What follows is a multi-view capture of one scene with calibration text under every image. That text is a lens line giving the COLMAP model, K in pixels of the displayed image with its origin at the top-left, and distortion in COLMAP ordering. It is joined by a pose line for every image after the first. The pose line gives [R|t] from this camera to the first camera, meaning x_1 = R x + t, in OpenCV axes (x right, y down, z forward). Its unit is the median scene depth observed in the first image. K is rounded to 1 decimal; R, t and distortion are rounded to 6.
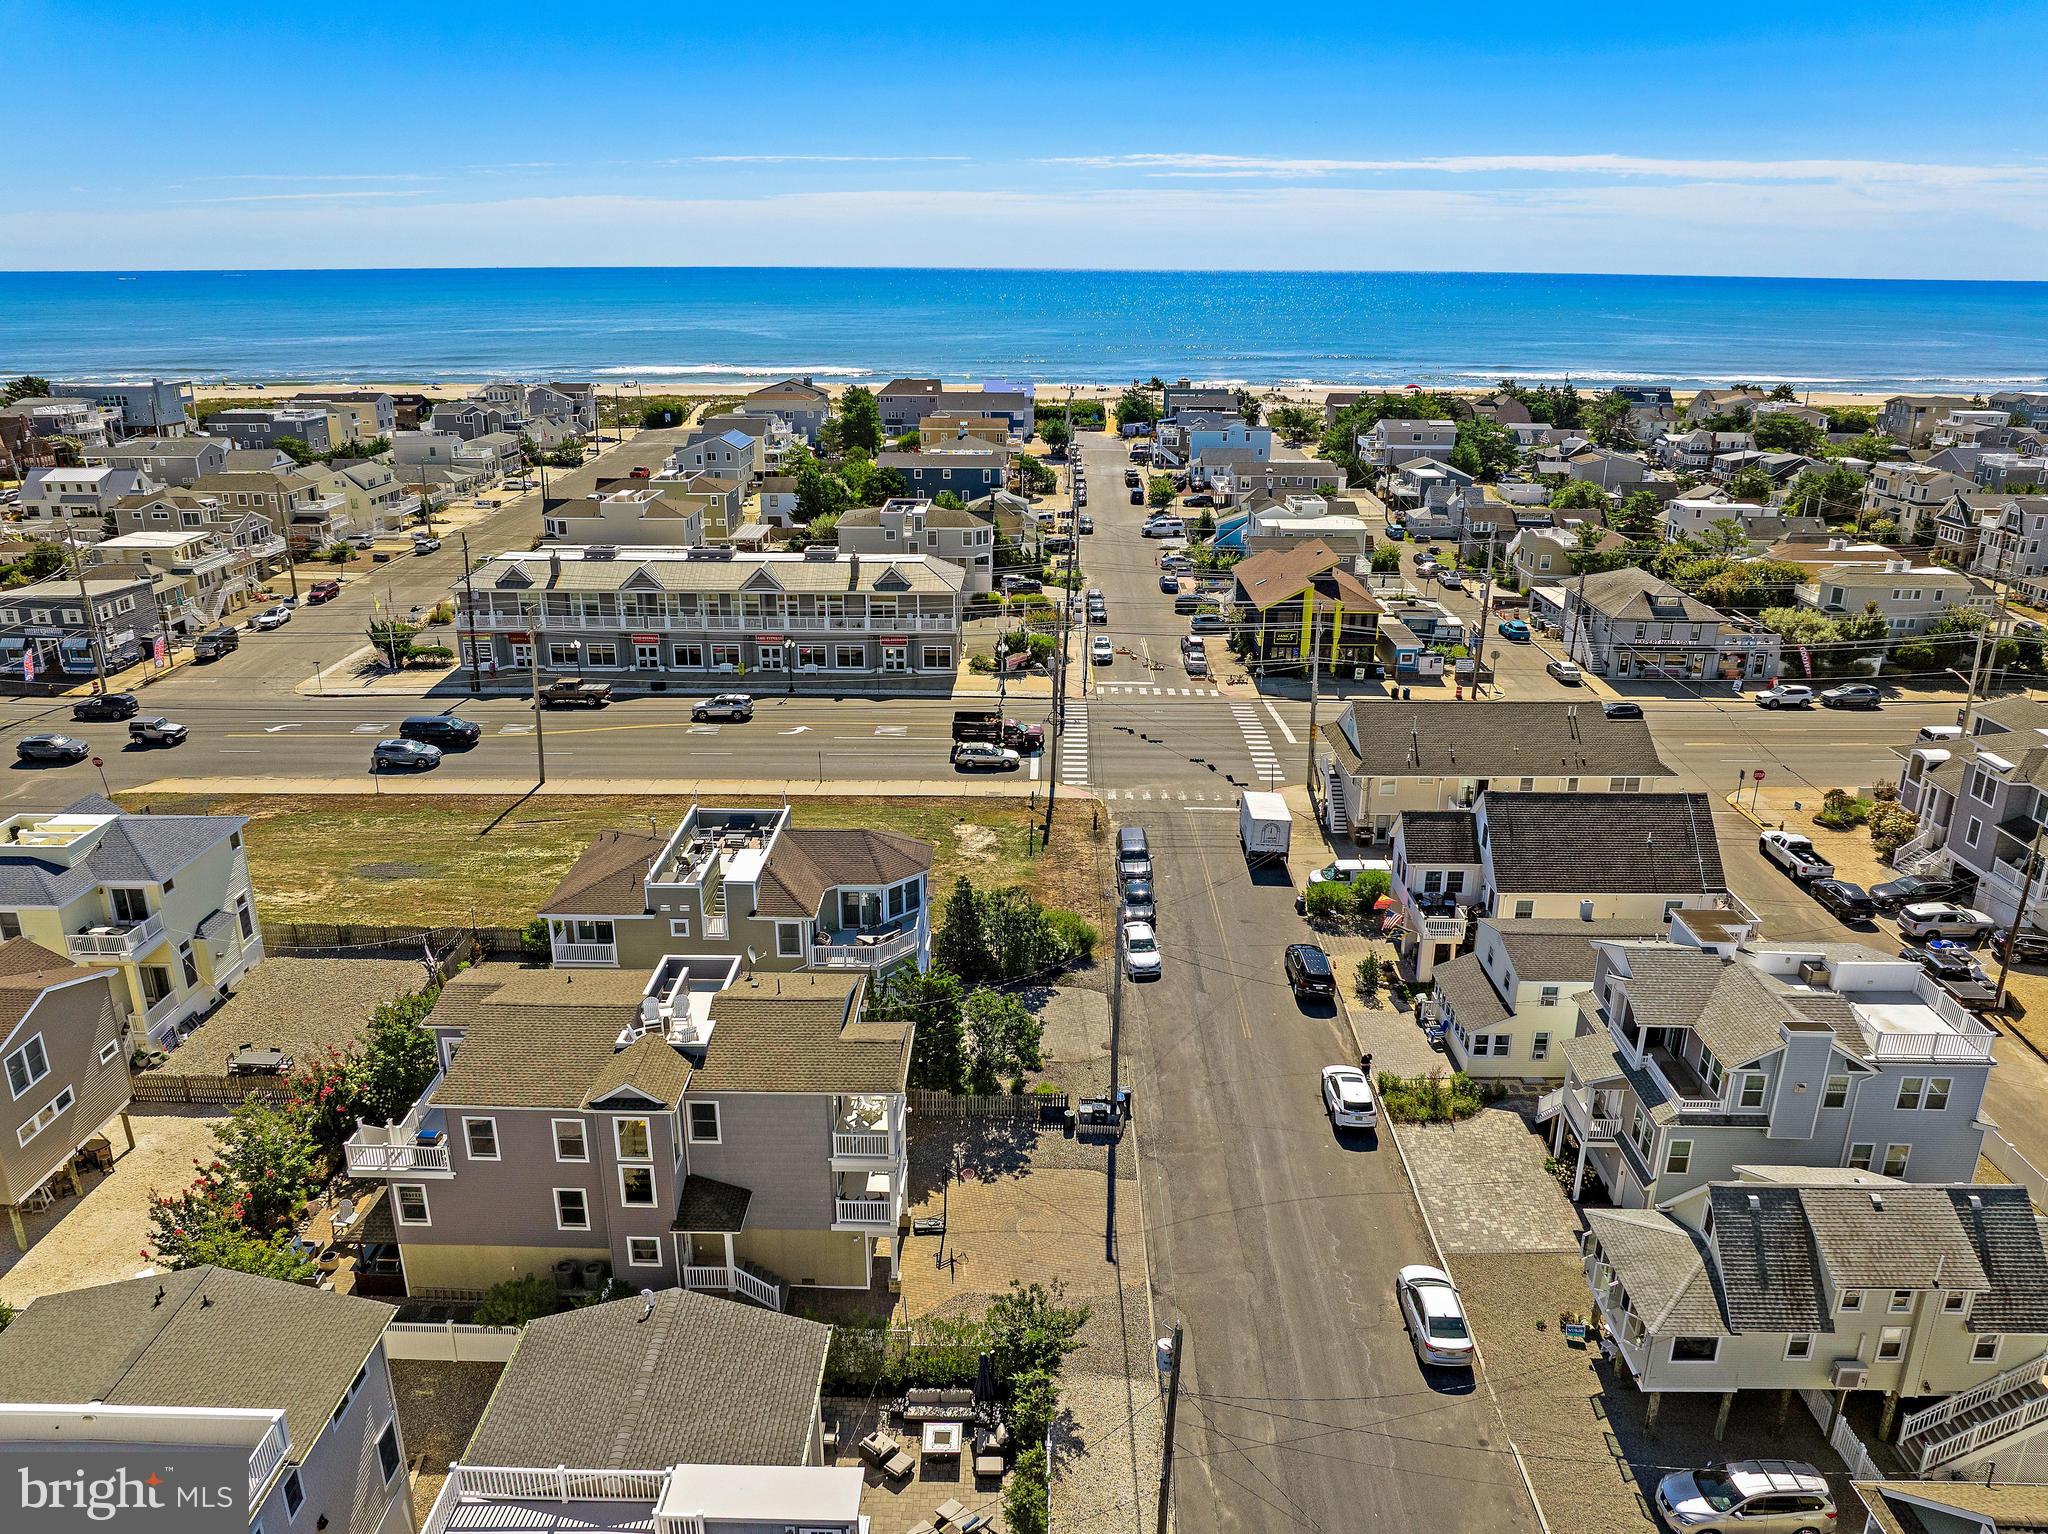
lens RADIAL K [[1480.7, 0, 1022.0], [0, 1480.7, 759.2], [0, 0, 1]] dist [-0.034417, -0.002261]
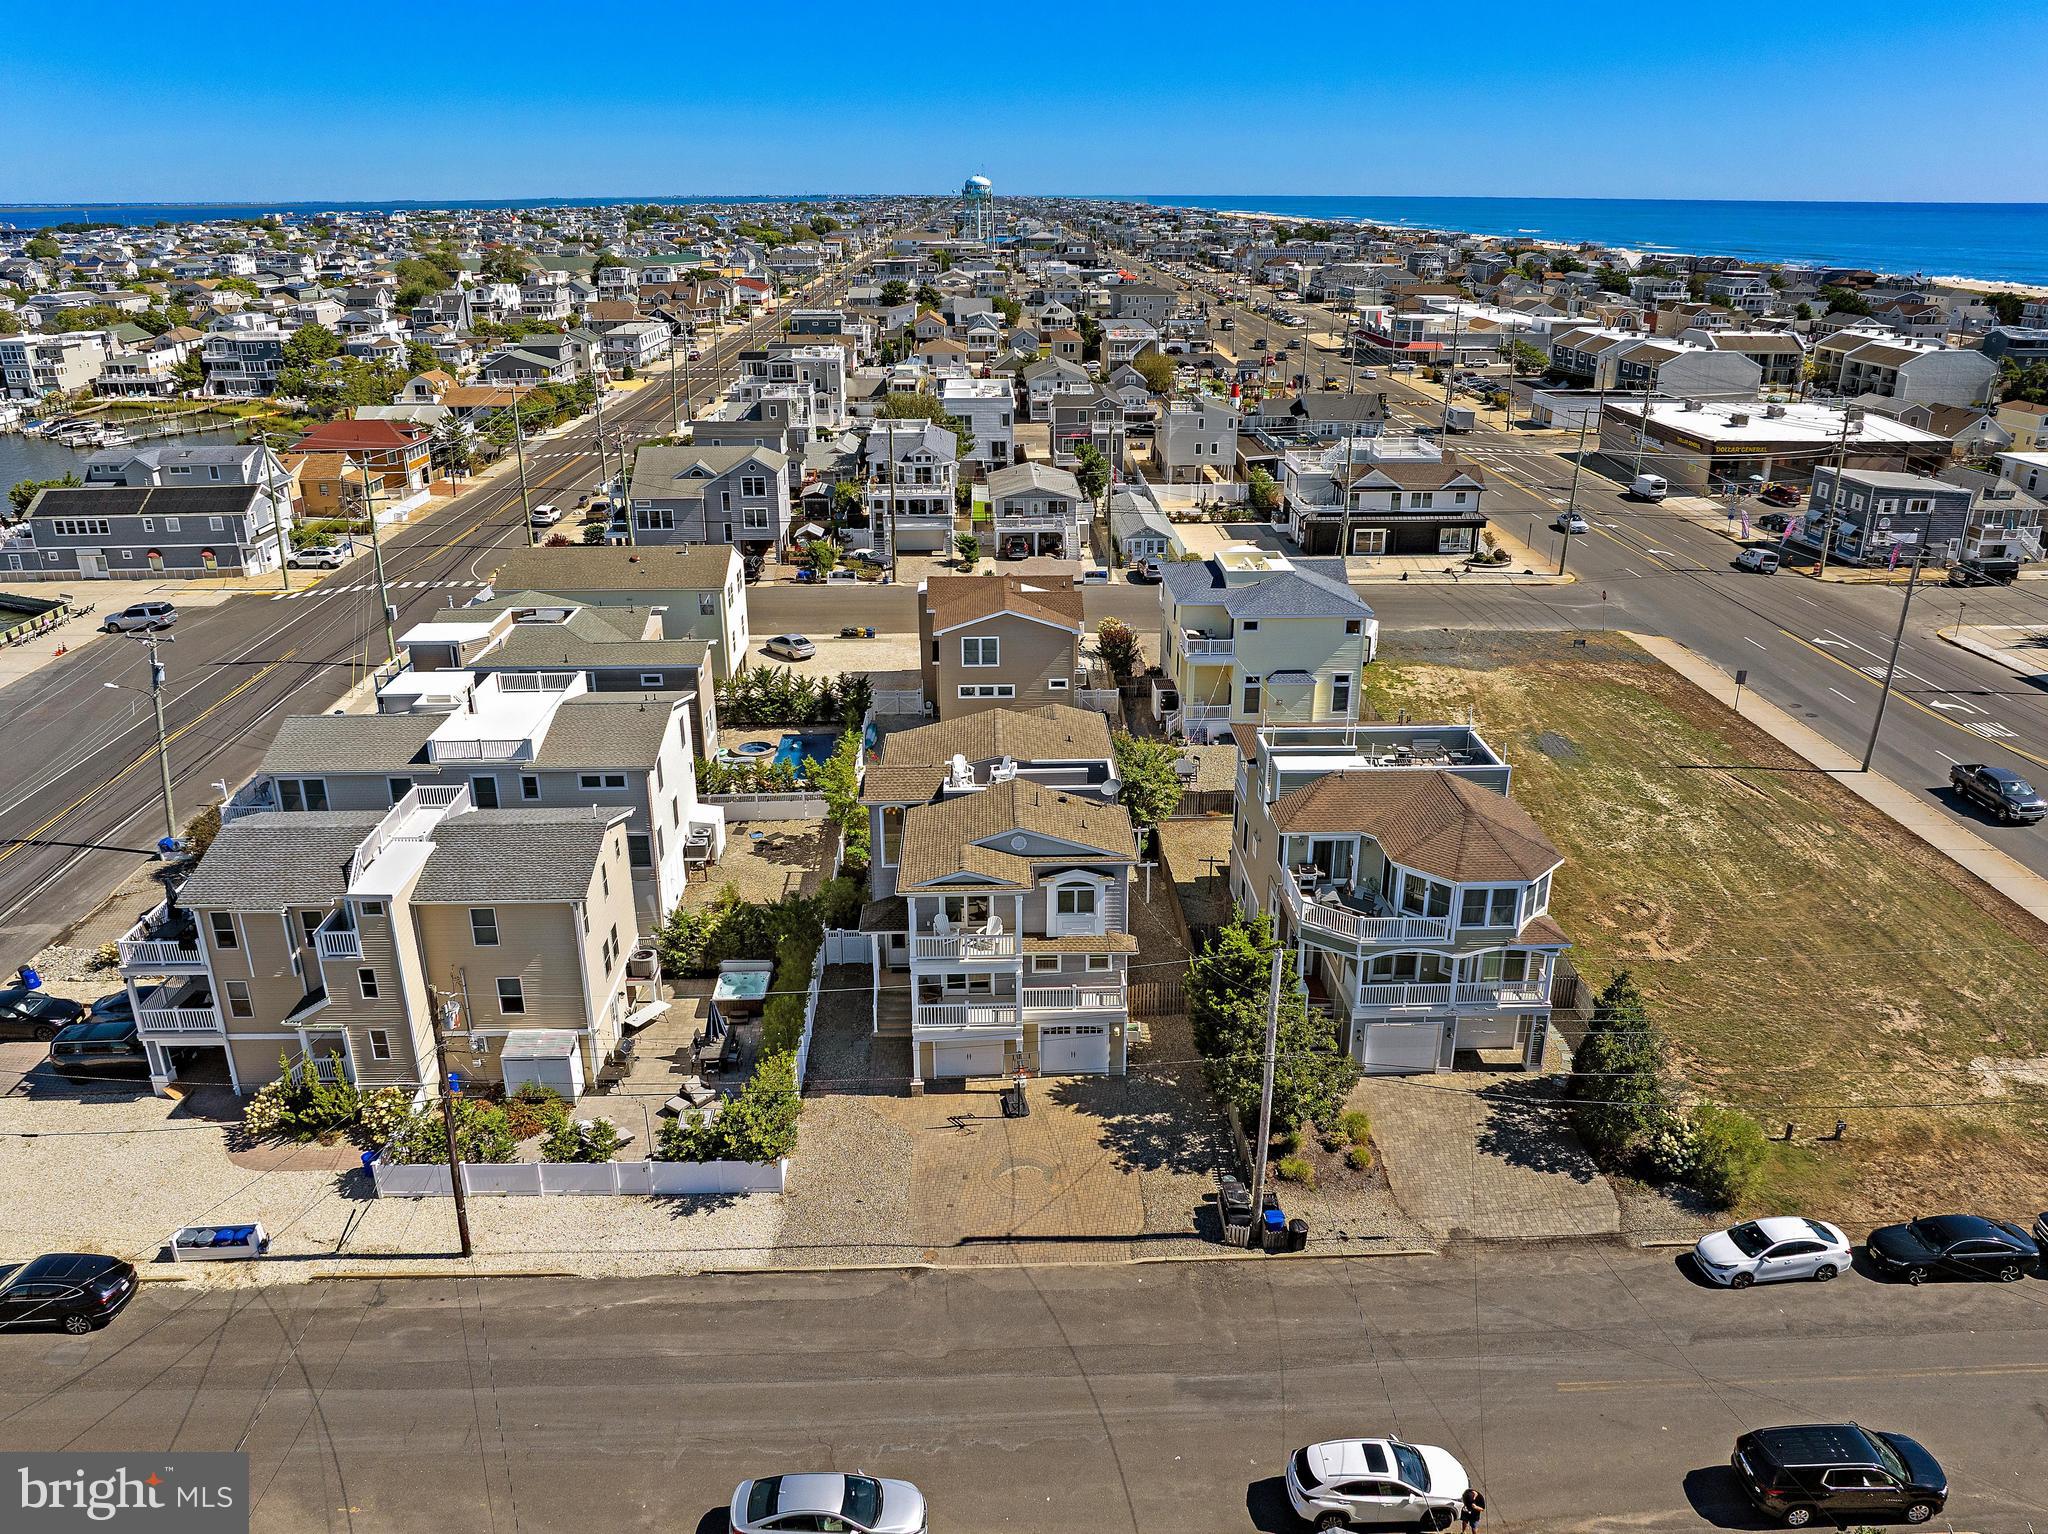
lens RADIAL K [[1488.8, 0, 1024.0], [0, 1488.8, 767.0], [0, 0, 1]] dist [-0.043812, 0.005741]
pose [[0.049732, 0.361679, -0.930975, 0.333671], [-0.321214, 0.888398, 0.327979, -0.084999], [0.945700, 0.282731, 0.160358, 0.356417]]
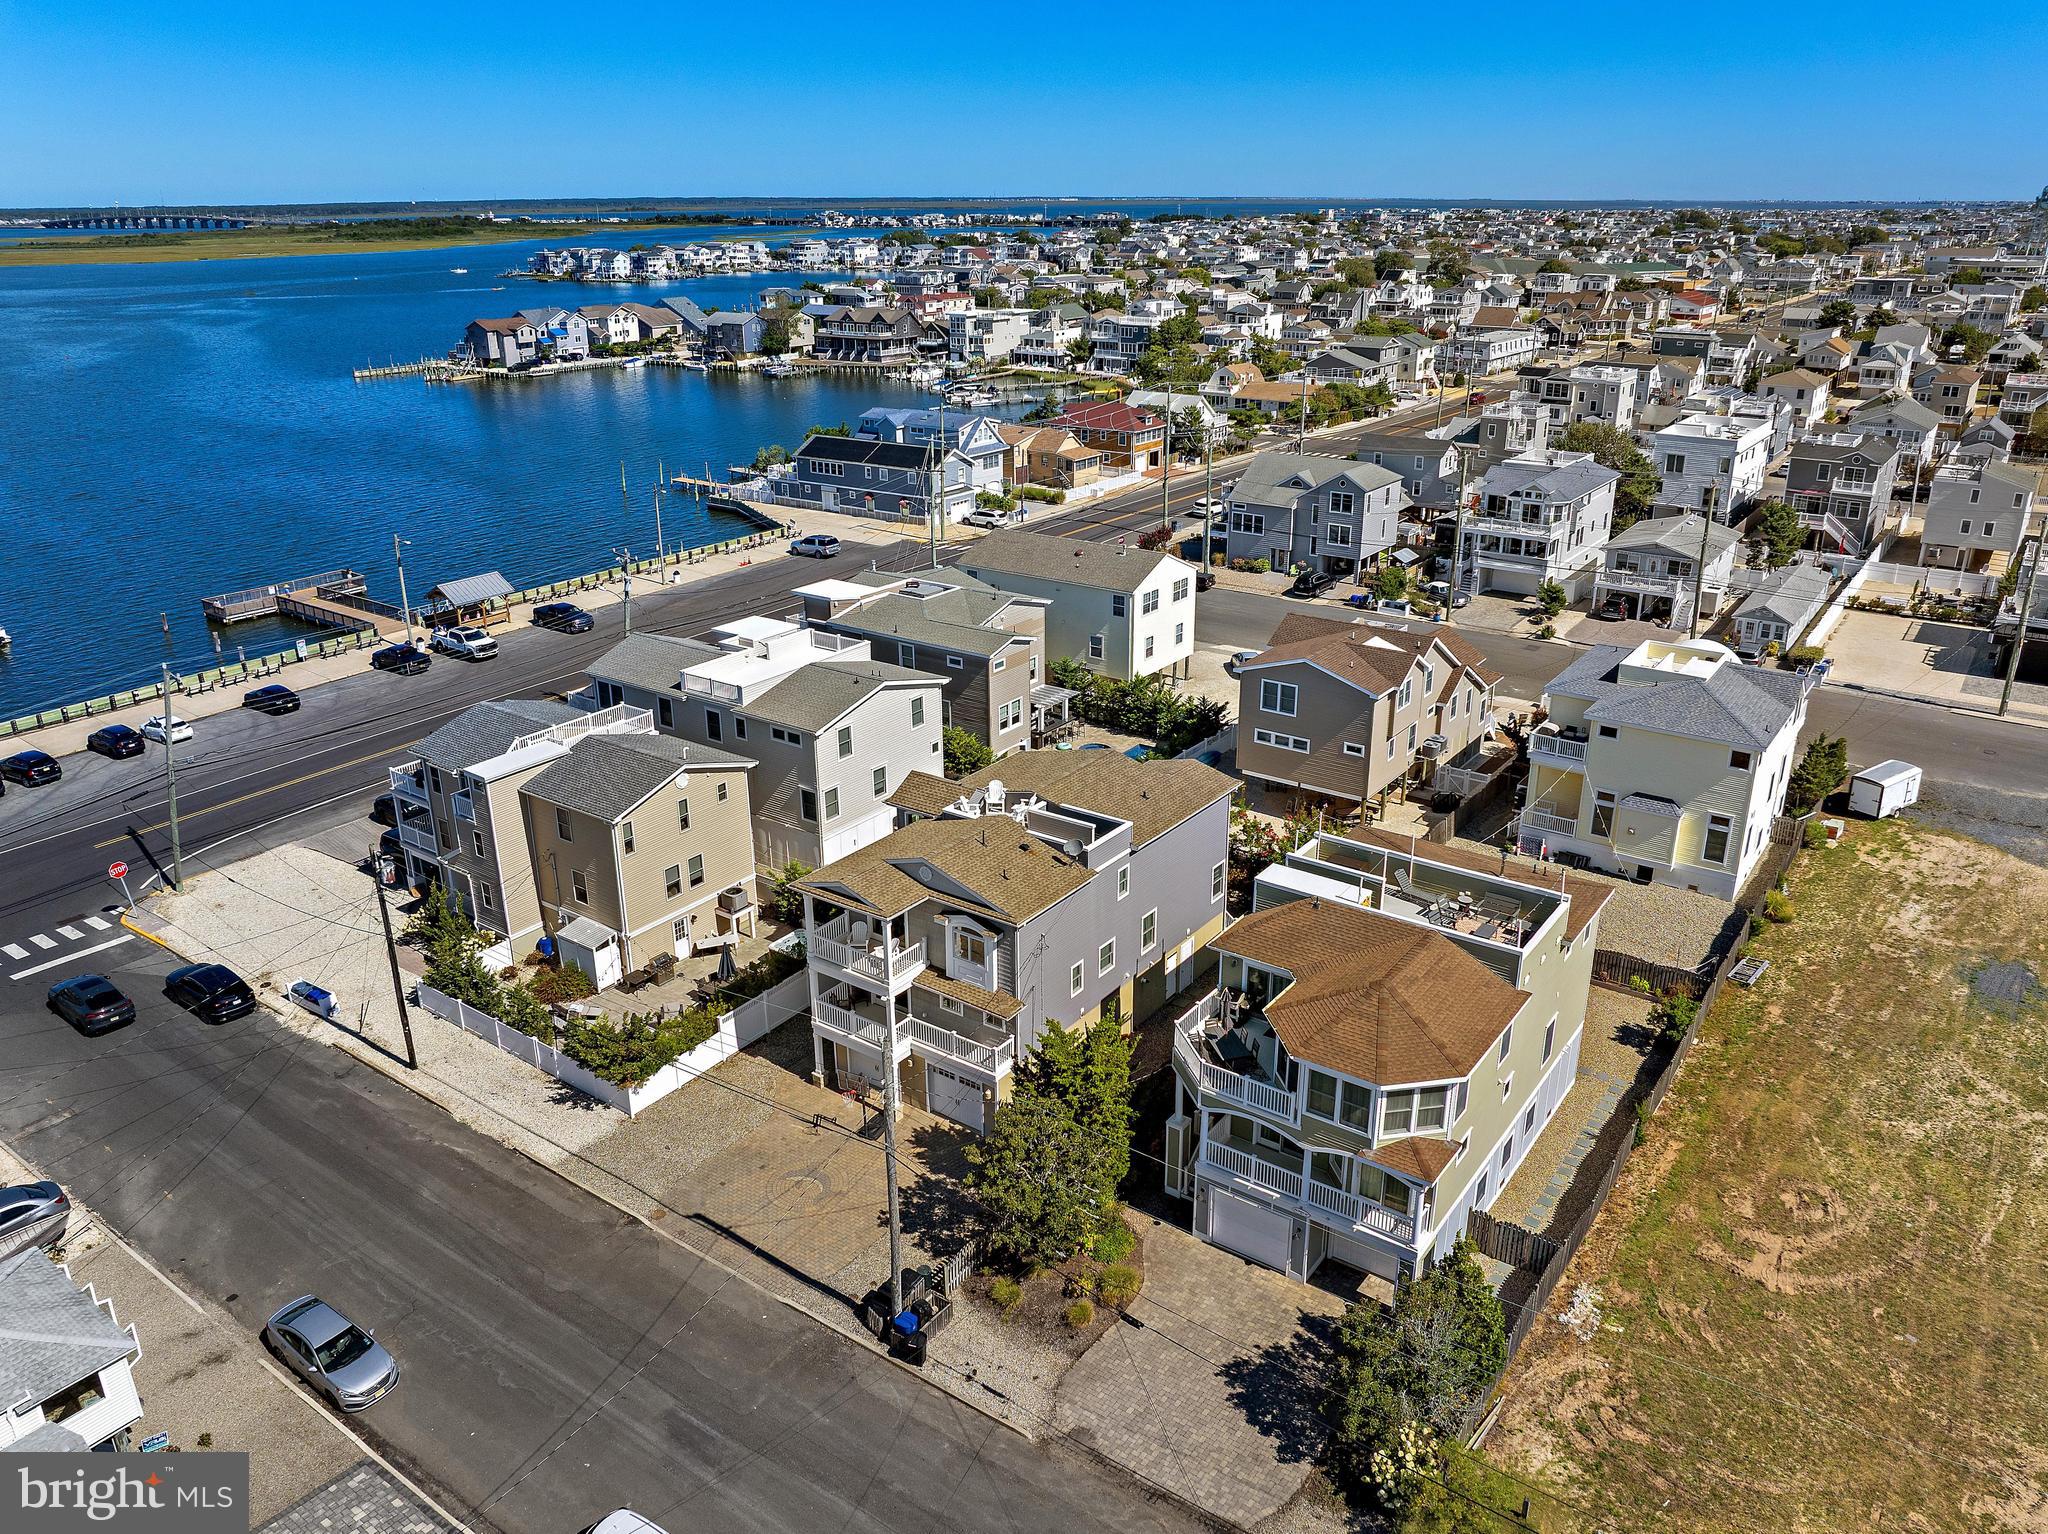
lens RADIAL K [[1480.7, 0, 1022.0], [0, 1480.7, 759.2], [0, 0, 1]] dist [-0.034417, -0.002261]
pose [[-0.574070, 0.295096, -0.763781, 0.240507], [-0.258308, 0.819898, 0.510925, -0.172843], [0.776995, 0.490597, -0.394453, 0.598910]]
